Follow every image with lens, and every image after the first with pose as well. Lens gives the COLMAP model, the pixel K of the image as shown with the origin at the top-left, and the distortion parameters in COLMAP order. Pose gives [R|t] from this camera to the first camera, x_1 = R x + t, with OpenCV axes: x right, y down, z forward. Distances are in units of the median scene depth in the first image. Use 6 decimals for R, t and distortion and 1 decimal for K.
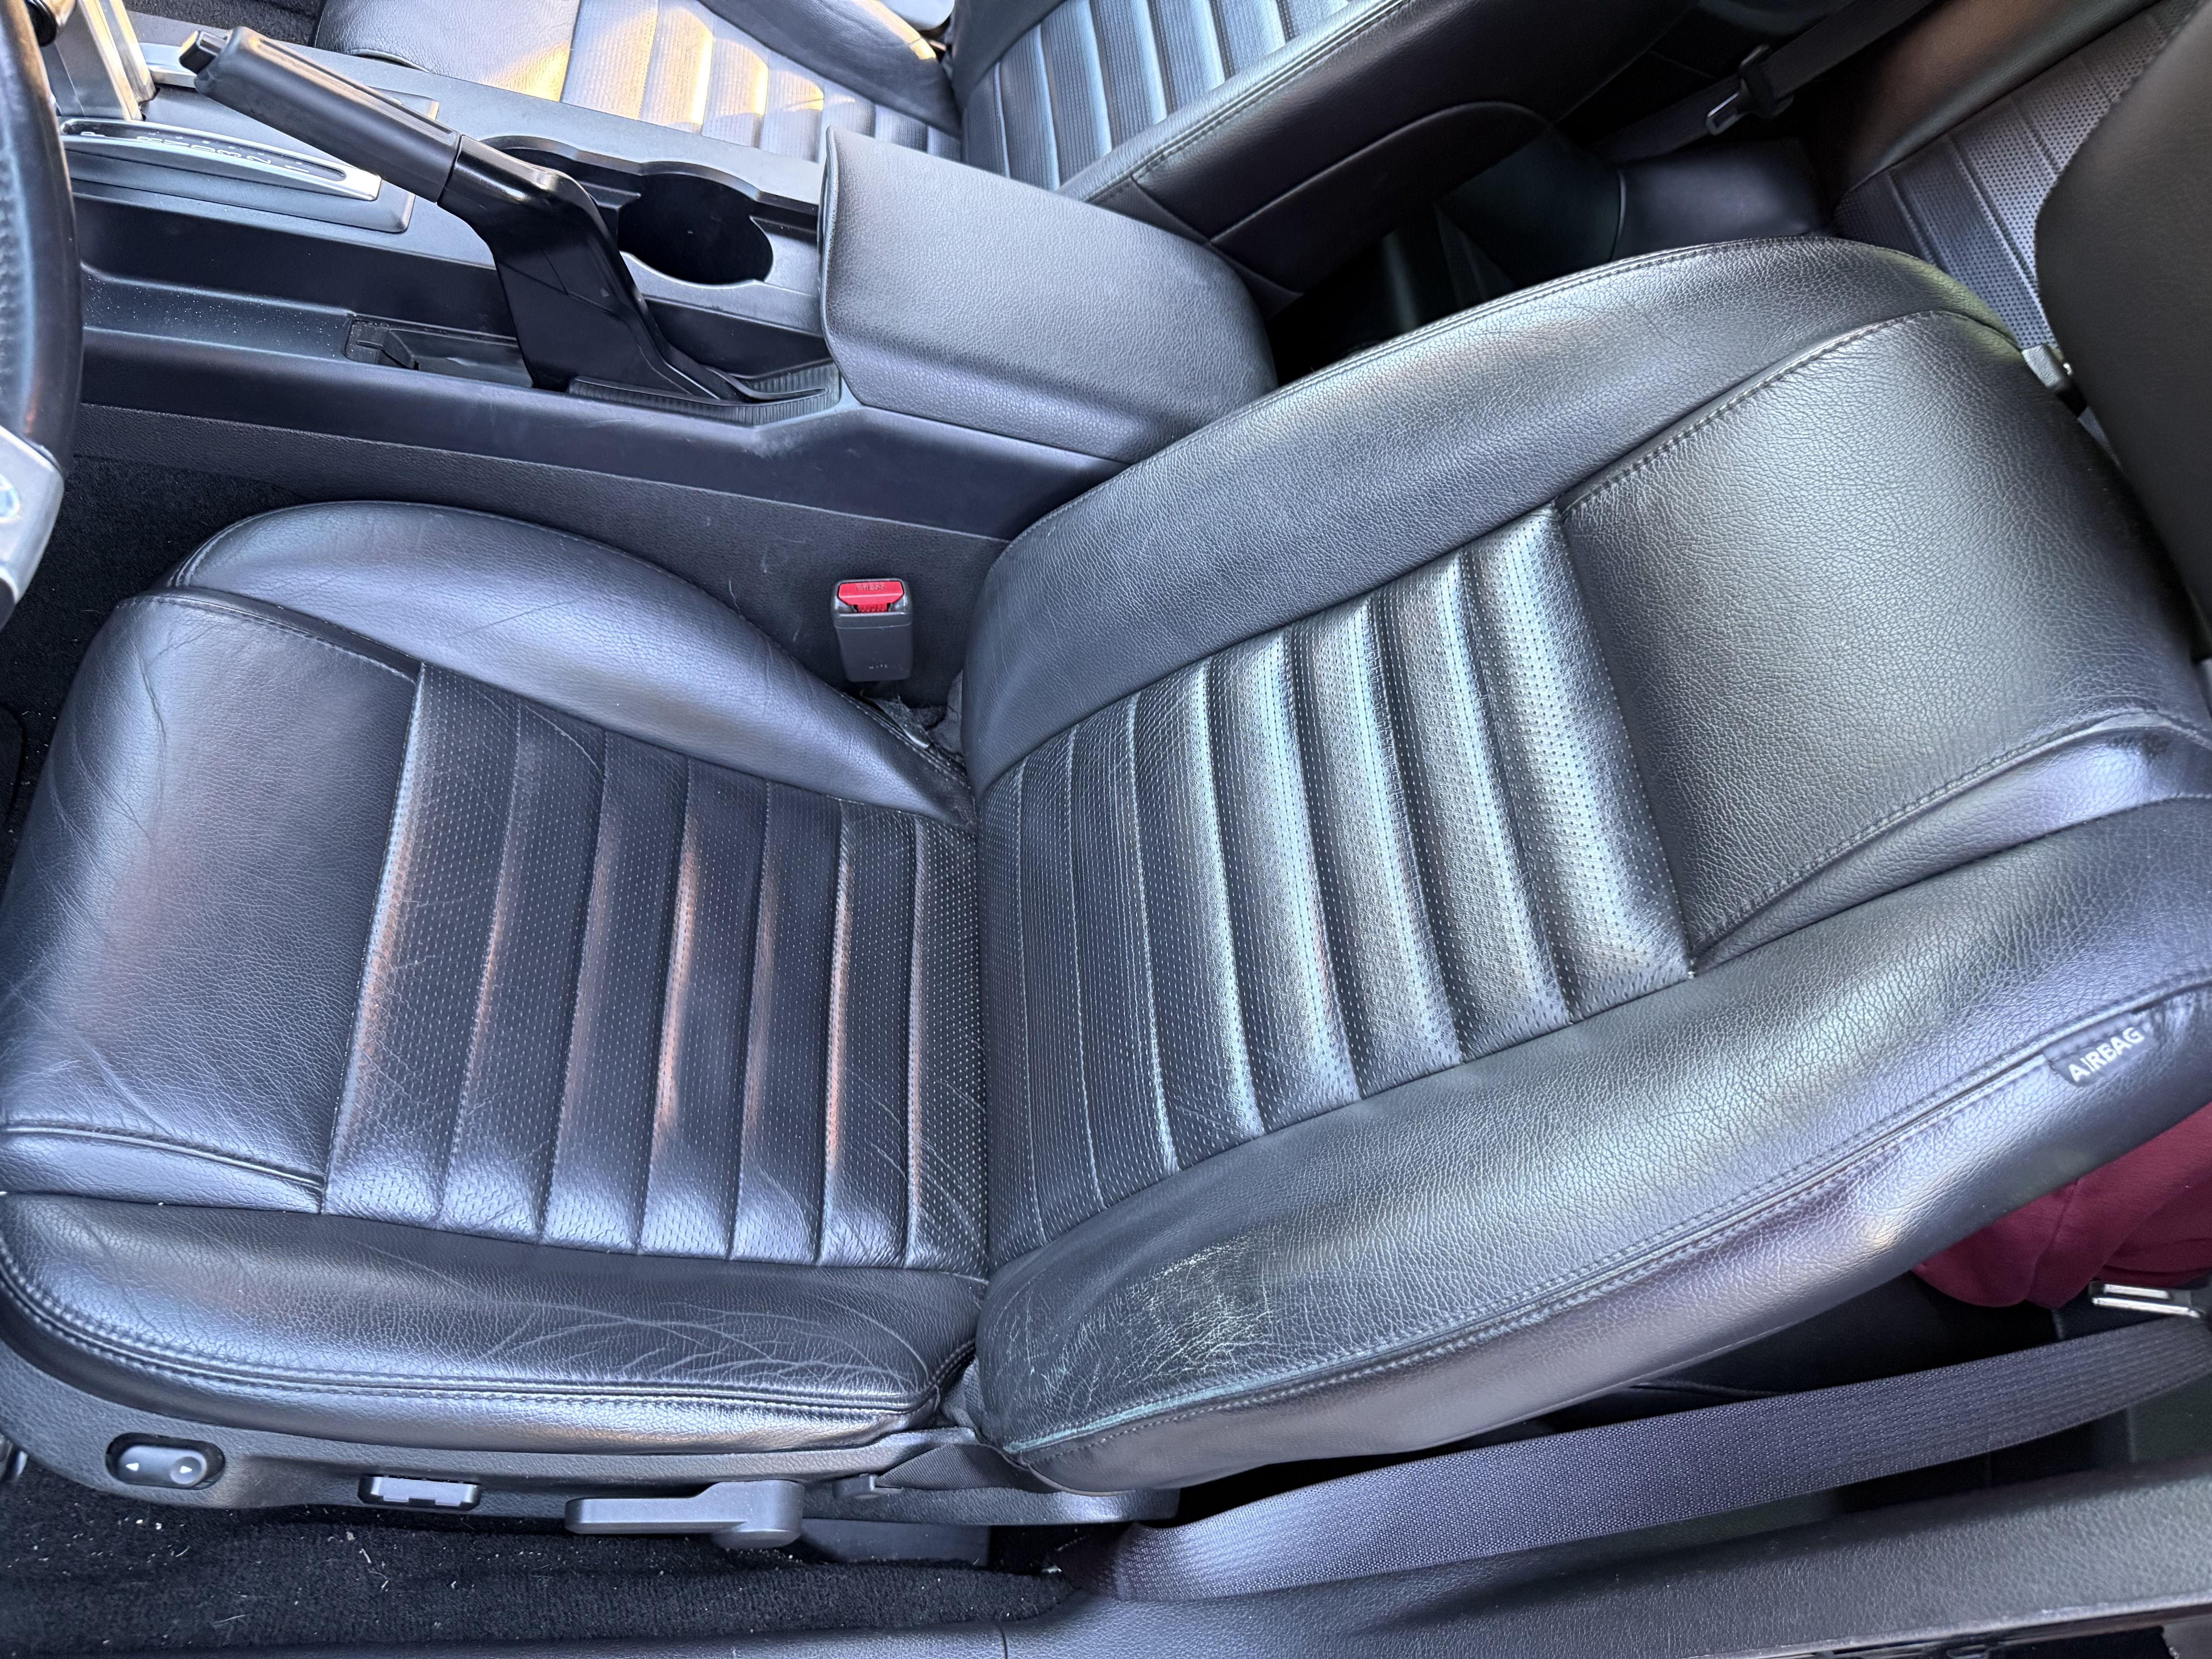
lens RADIAL K [[1681.7, 0, 1106.0], [0, 1681.7, 829.5], [0, 0, 1]] dist [0.006229, 0.003011]
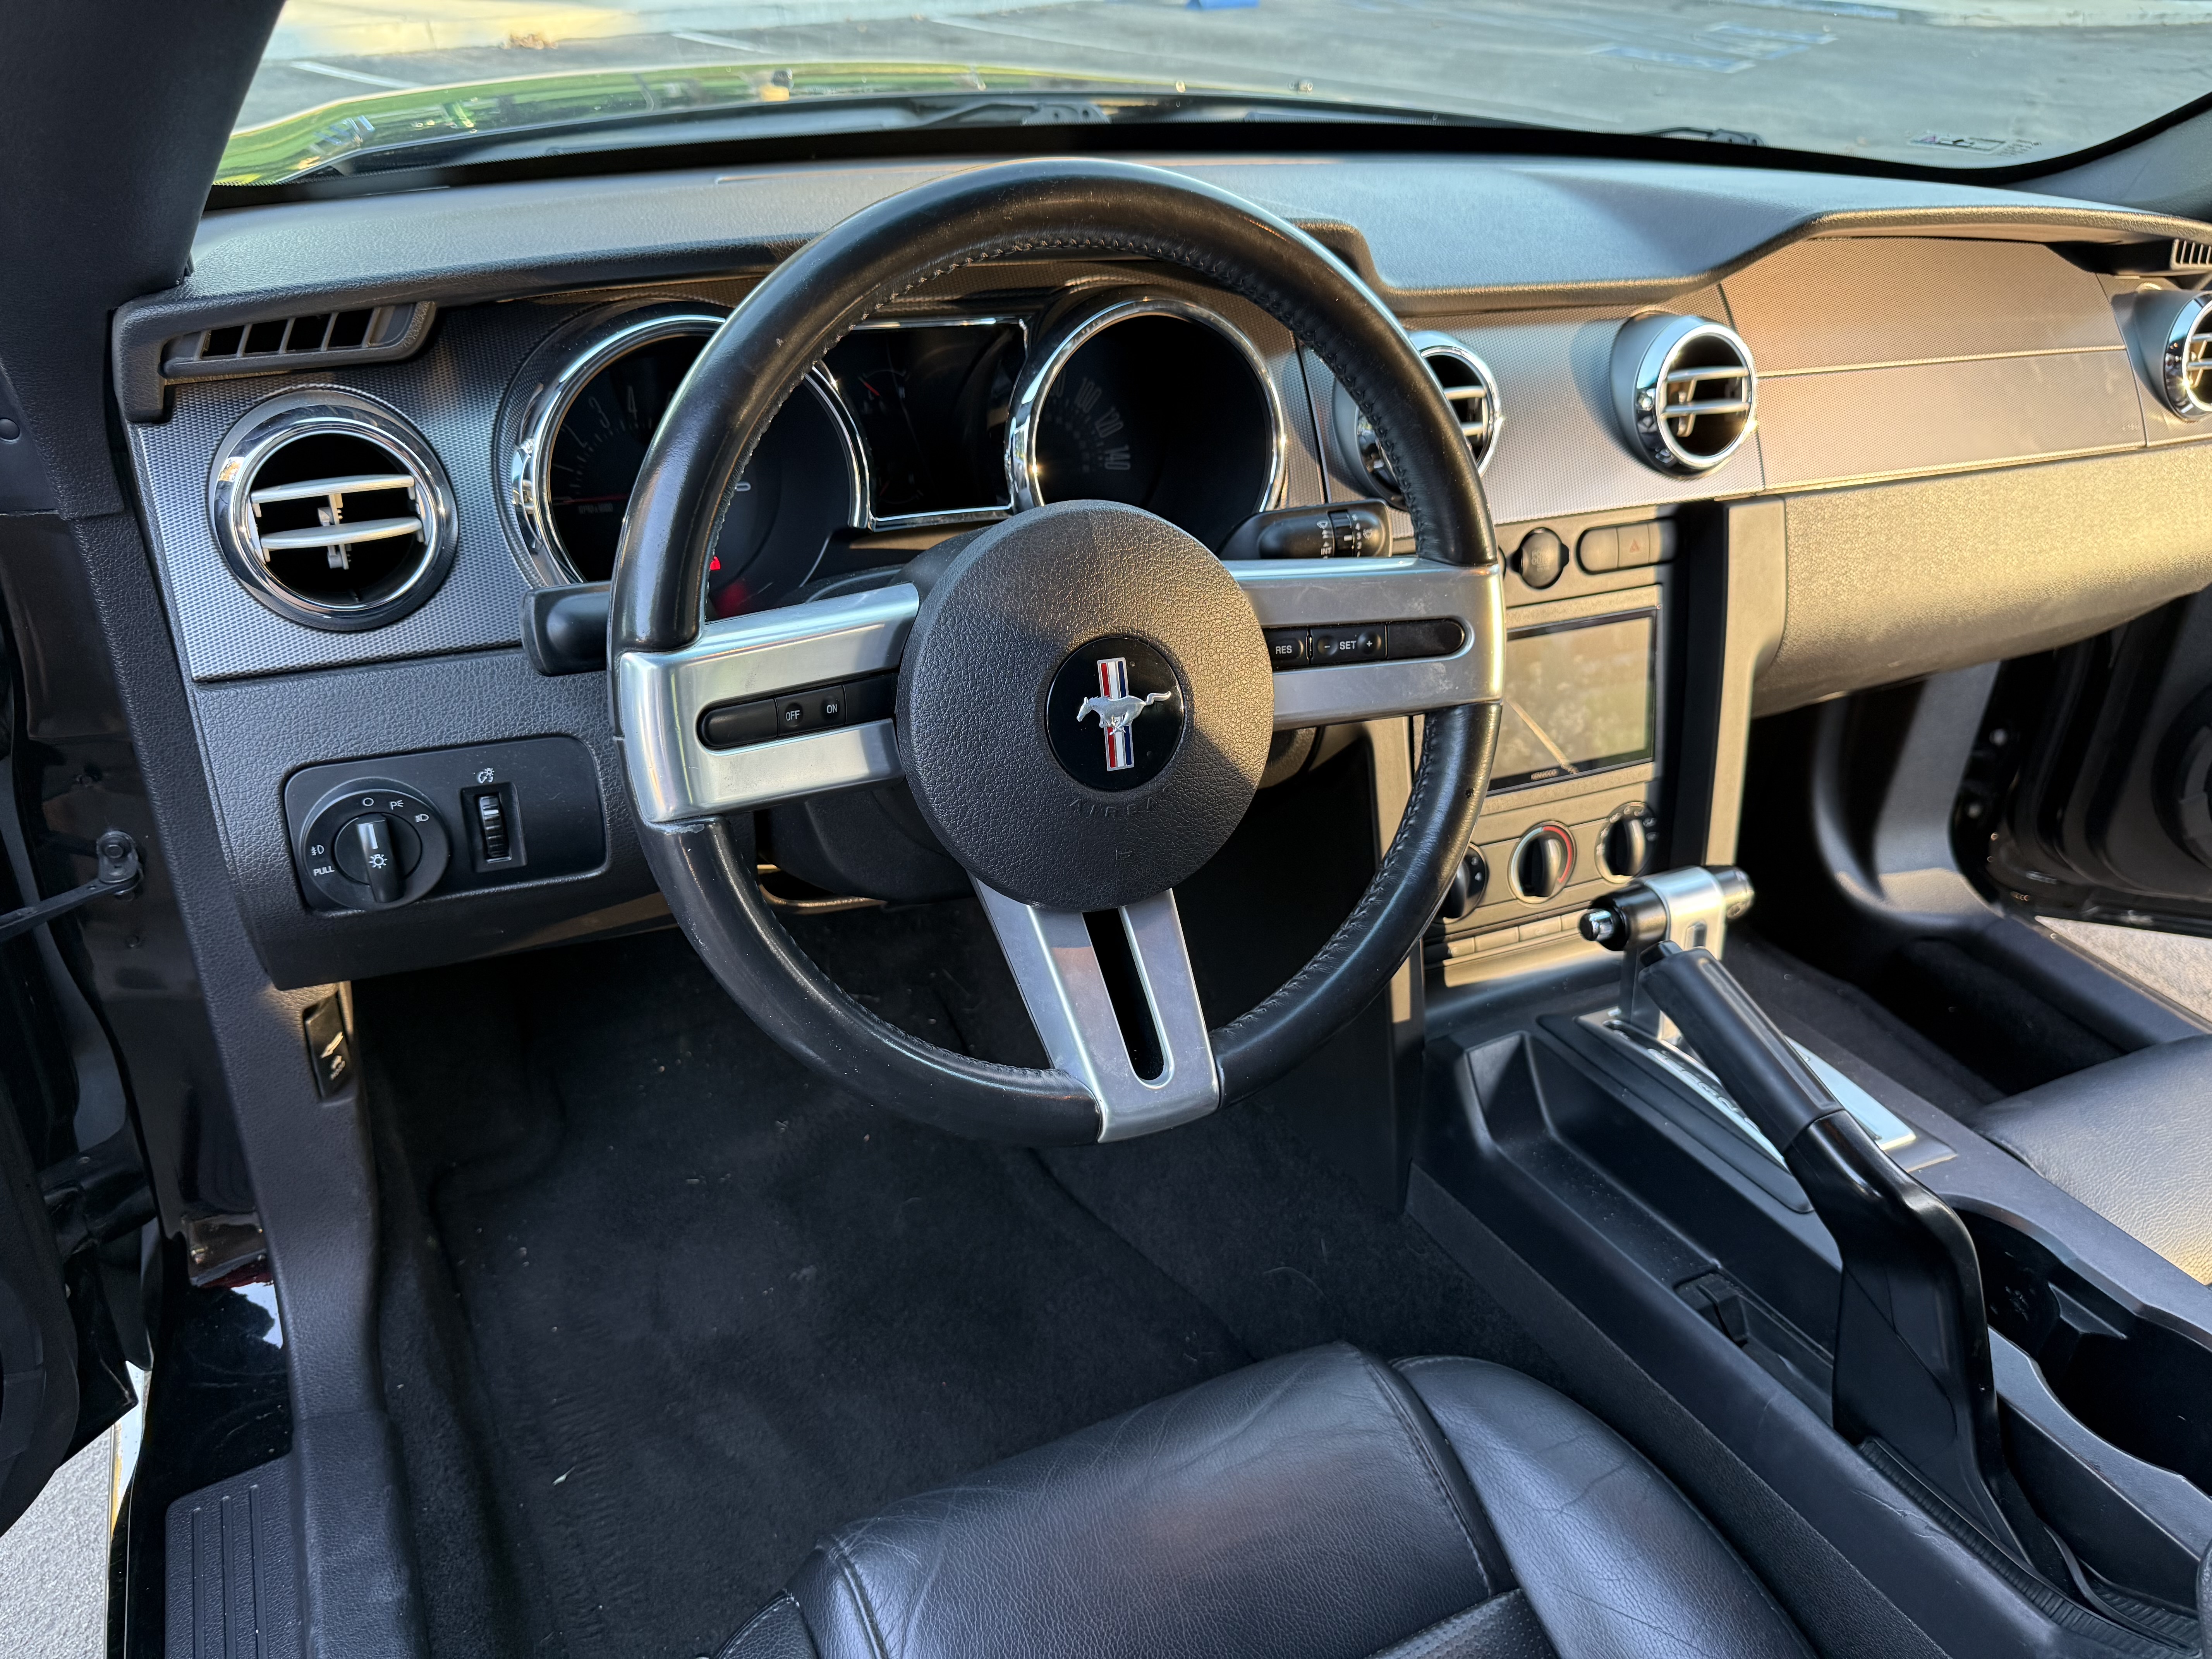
lens RADIAL K [[1681.7, 0, 1106.0], [0, 1681.7, 829.5], [0, 0, 1]] dist [0.006229, 0.003011]
pose [[0.371633, 0.140868, -0.917630, 0.258080], [-0.725079, 0.661322, -0.192130, -0.036630], [0.579784, 0.736756, 0.347909, 0.288982]]
